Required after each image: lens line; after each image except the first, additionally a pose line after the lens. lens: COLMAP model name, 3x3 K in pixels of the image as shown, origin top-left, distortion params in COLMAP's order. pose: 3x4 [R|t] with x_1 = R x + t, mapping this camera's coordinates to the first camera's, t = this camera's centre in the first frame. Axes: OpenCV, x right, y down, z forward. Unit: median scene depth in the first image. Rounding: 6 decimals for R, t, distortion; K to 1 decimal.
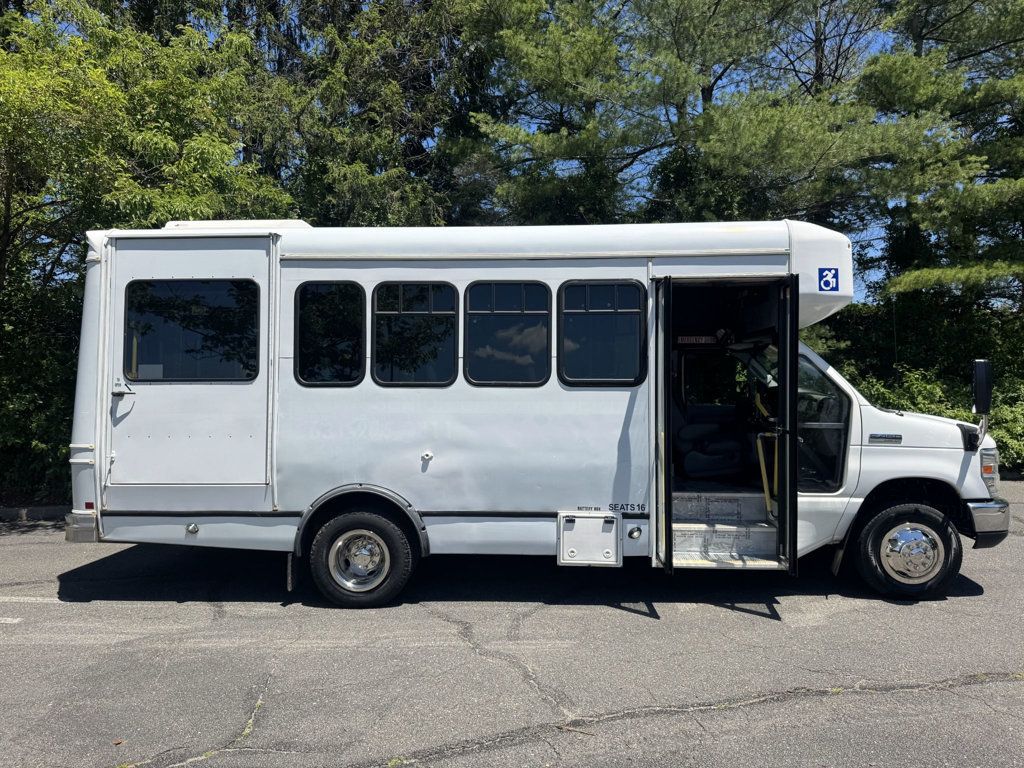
lens RADIAL K [[727.0, 0, 516.2], [0, 727.0, 381.7], [0, 0, 1]] dist [0.042779, -0.054098]
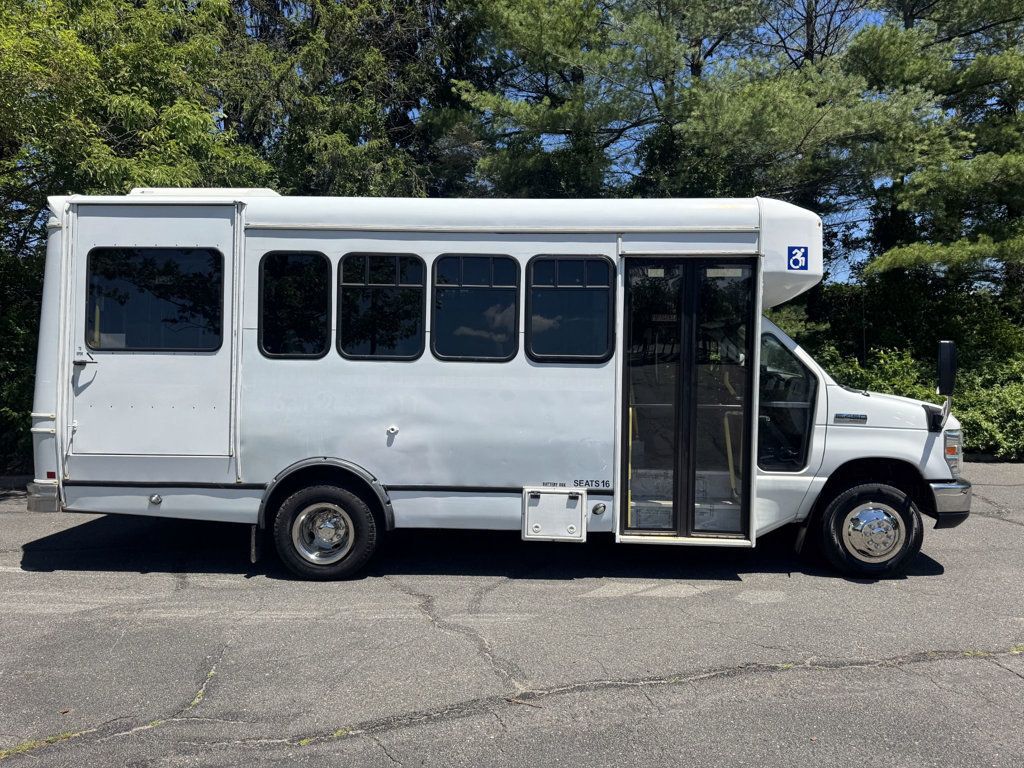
lens RADIAL K [[727.0, 0, 516.2], [0, 727.0, 381.7], [0, 0, 1]] dist [0.042779, -0.054098]
pose [[0.999810, 0.014277, 0.013308, 0.032035], [-0.014691, 0.999394, 0.031566, 0.002264], [-0.012849, -0.031756, 0.999413, 0.006006]]
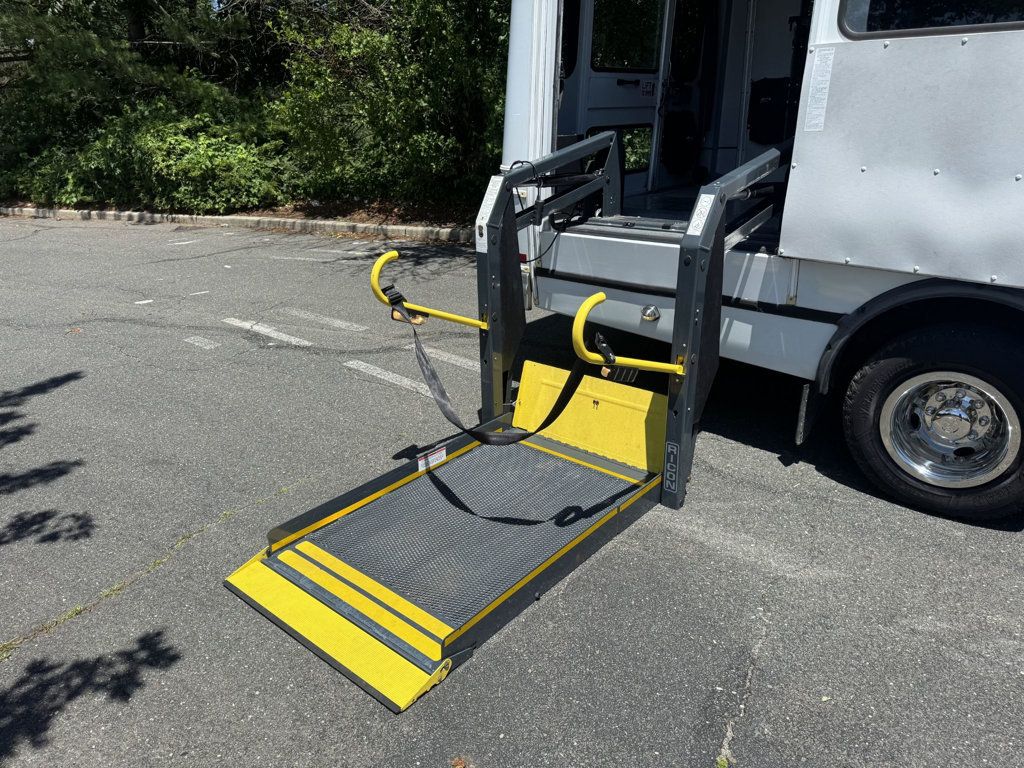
lens RADIAL K [[726.8, 0, 515.1], [0, 726.8, 384.7], [0, 0, 1]] dist [0.044143, -0.056313]
pose [[0.796830, 0.210401, -0.566387, -0.171417], [0.013306, 0.931072, 0.364594, 0.028506], [0.604058, -0.298055, 0.739106, 0.455523]]
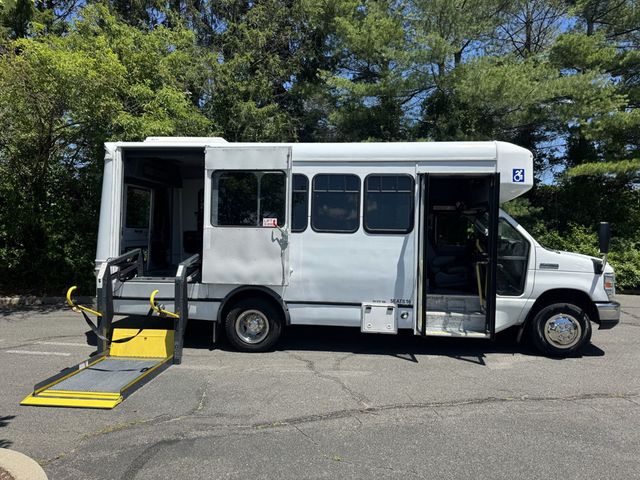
lens RADIAL K [[453.3, 0, 317.2], [0, 453.3, 239.8], [0, 0, 1]] dist [0.041974, -0.052227]
pose [[0.998996, 0.018533, -0.040781, -0.010487], [-0.017629, 0.999593, 0.022412, -0.000211], [0.041180, -0.021670, 0.998917, -0.119820]]
